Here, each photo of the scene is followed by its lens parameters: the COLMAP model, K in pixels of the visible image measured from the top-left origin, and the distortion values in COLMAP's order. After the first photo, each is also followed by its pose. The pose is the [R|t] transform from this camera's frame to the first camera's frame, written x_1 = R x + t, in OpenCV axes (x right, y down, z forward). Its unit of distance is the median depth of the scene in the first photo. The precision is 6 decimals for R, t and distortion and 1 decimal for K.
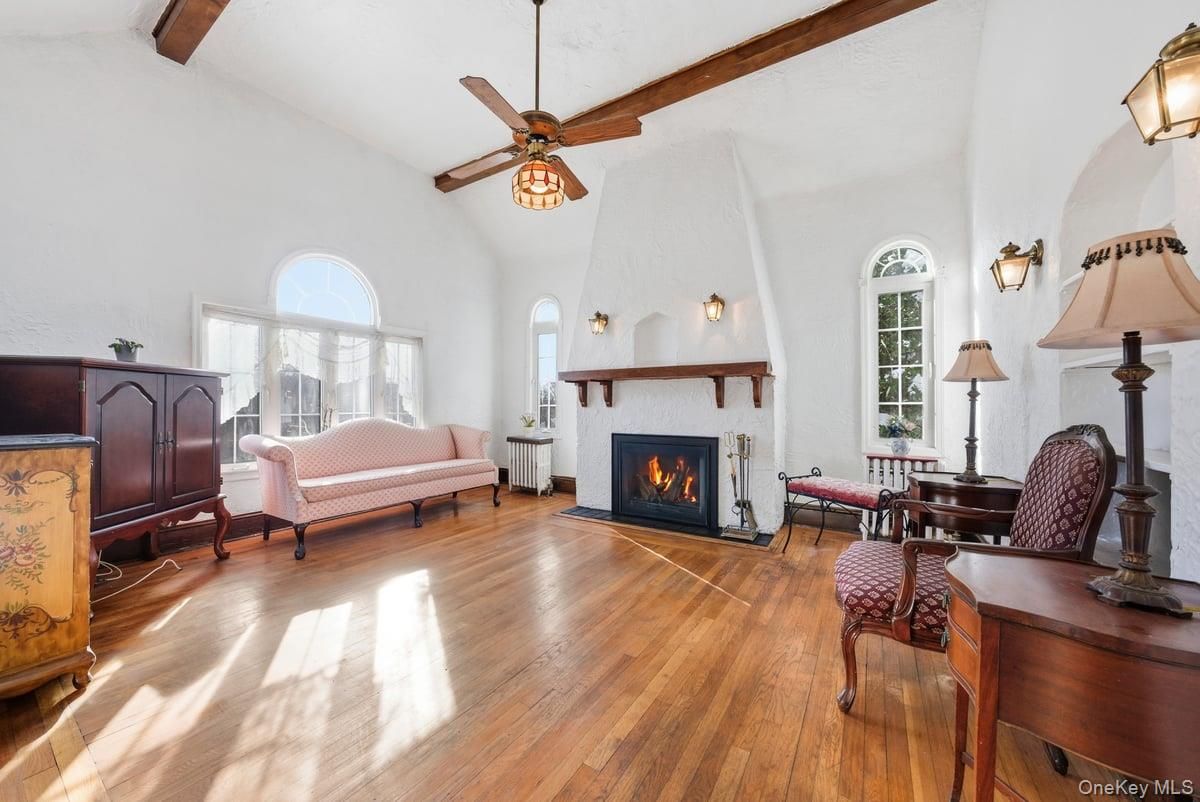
lens RADIAL K [[421.7, 0, 604.3], [0, 421.7, 405.2], [0, 0, 1]] dist [-0.026037, 0.003997]
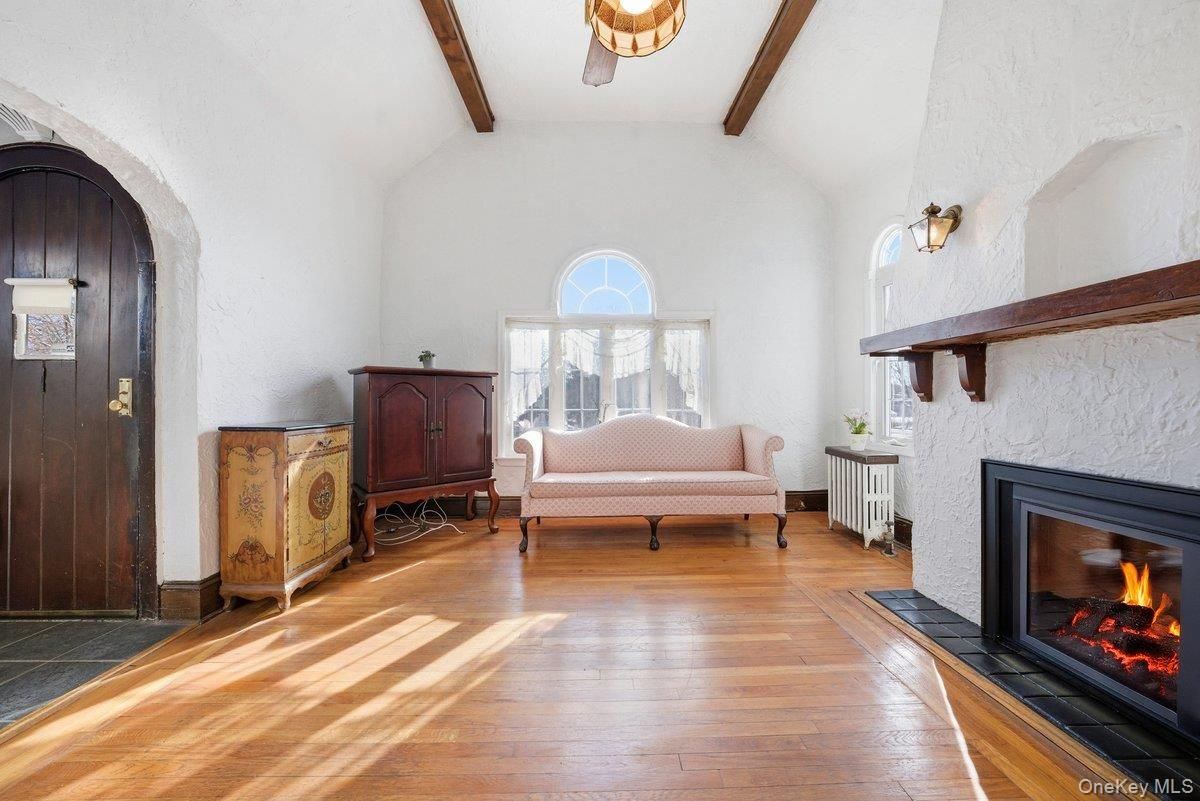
lens RADIAL K [[421.7, 0, 603.5], [0, 421.7, 397.7], [0, 0, 1]] dist [-0.026037, 0.003997]
pose [[0.555006, -0.009917, -0.831788, 0.182289], [0.002714, 0.999945, -0.010111, 0.003703], [0.831842, 0.003354, 0.555002, 0.460729]]
